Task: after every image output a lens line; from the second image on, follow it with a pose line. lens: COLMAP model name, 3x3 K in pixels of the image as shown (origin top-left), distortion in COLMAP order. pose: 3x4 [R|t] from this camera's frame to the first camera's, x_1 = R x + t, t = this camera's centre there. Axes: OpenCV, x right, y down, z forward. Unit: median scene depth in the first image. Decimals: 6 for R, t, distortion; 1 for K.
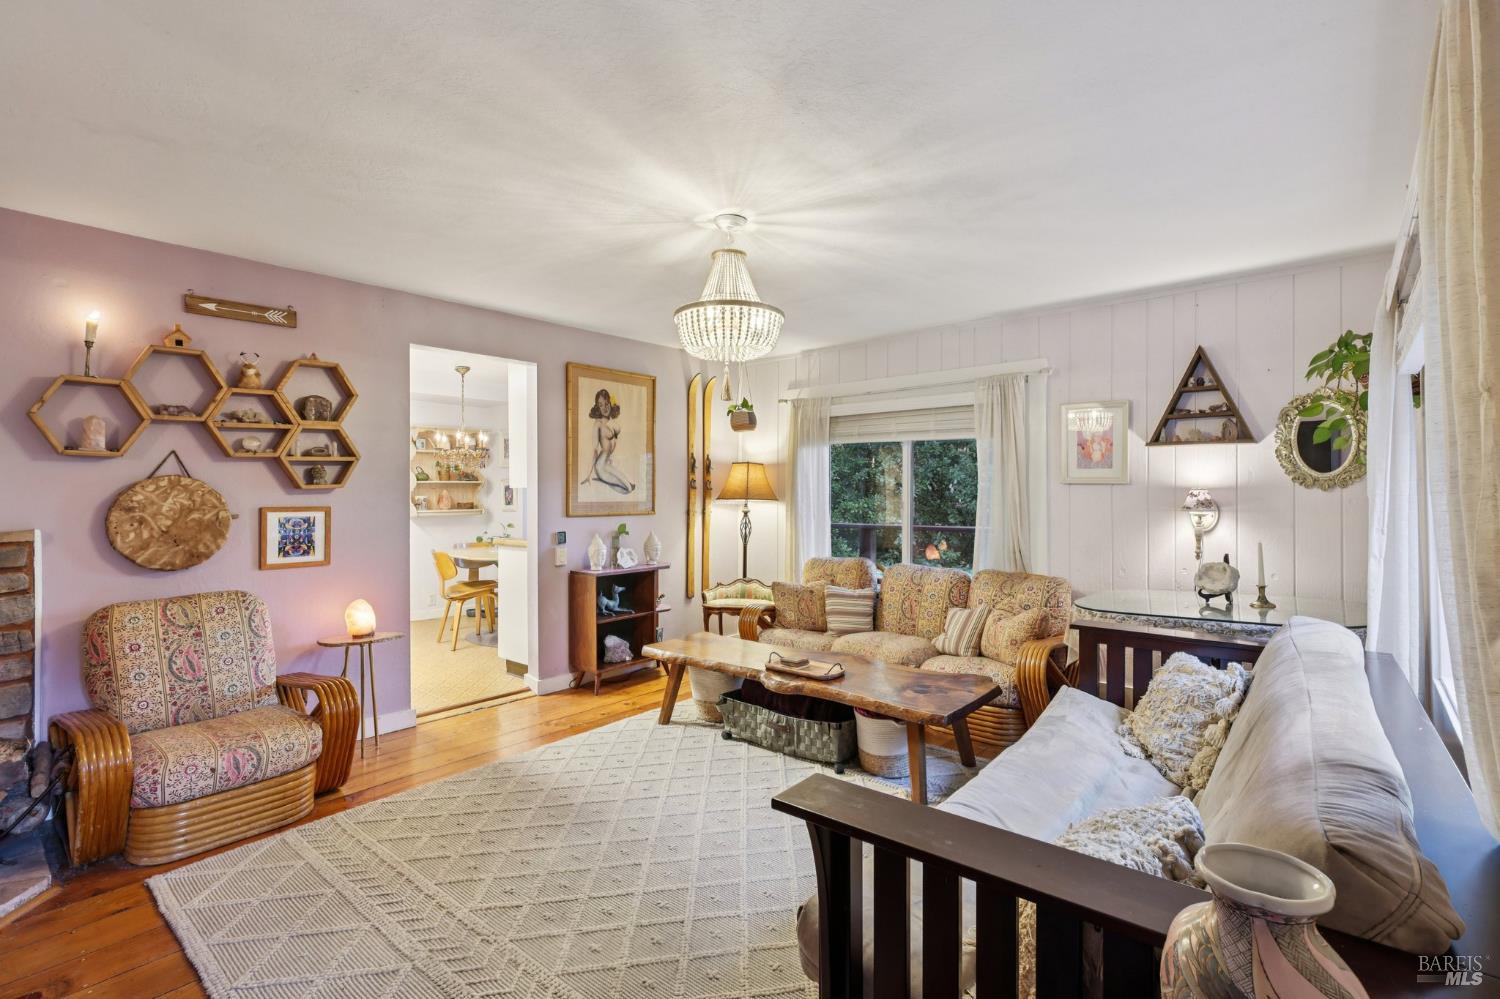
lens RADIAL K [[697.9, 0, 757.5], [0, 697.9, 487.4], [0, 0, 1]] dist [-0.001729, 0.002924]
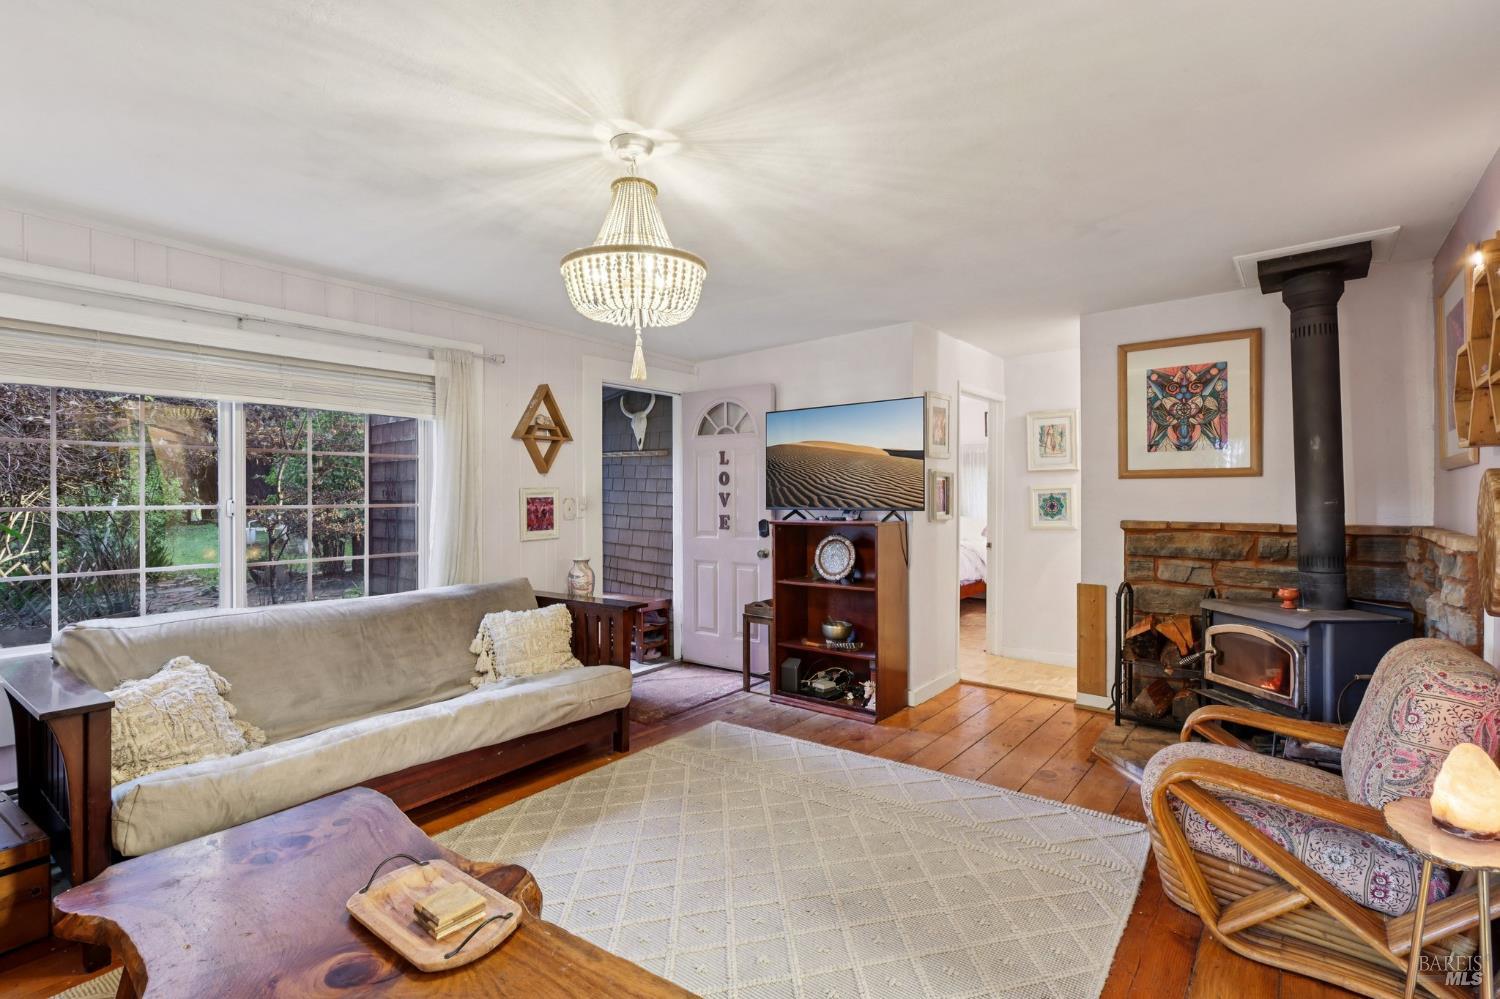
lens RADIAL K [[697.9, 0, 750.9], [0, 697.9, 498.9], [0, 0, 1]] dist [-0.001729, 0.002924]
pose [[-0.999462, 0.005163, -0.032388, -0.128289], [0.005083, 0.999984, 0.002557, 0.006425], [0.032401, 0.002391, -0.999472, 1.598753]]
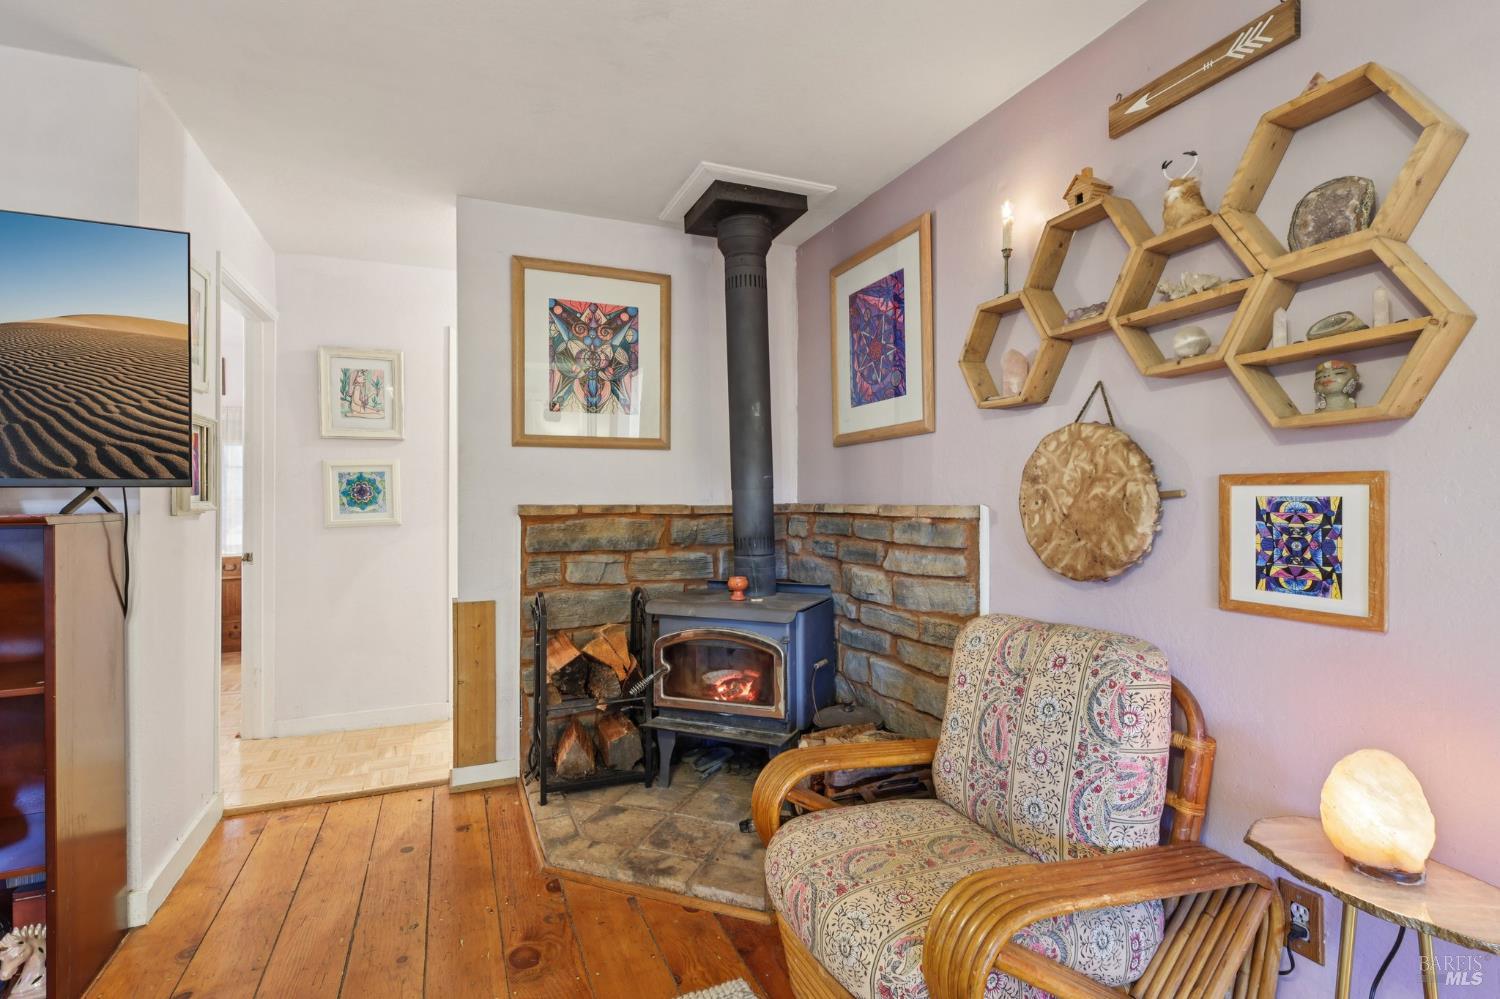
lens RADIAL K [[697.9, 0, 742.6], [0, 697.9, 498.8], [0, 0, 1]] dist [-0.001729, 0.002924]
pose [[-0.438565, 0.004888, -0.898686, -0.167273], [0.007030, 0.999973, 0.002008, 0.044796], [0.898672, -0.005438, -0.438587, 0.999347]]
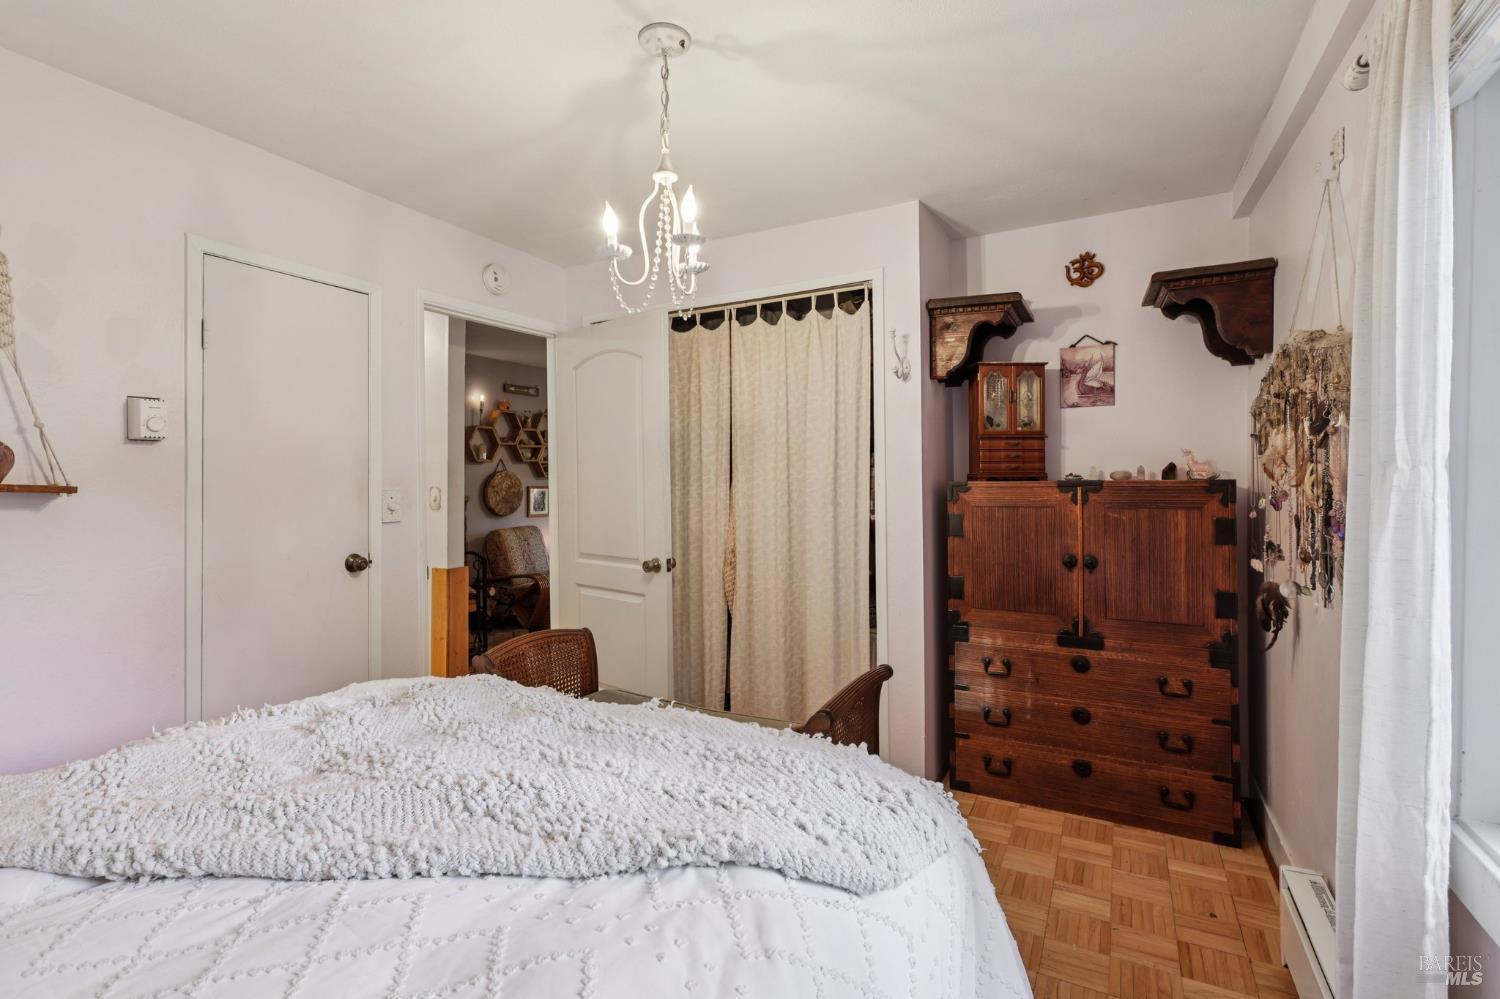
lens RADIAL K [[697.9, 0, 750.3], [0, 697.9, 489.1], [0, 0, 1]] dist [-0.001729, 0.002924]
pose [[0.975889, -0.001359, 0.218261, -0.571677], [-0.001946, 0.999887, 0.014927, 0.004683], [-0.218257, -0.014992, 0.975776, -1.210882]]
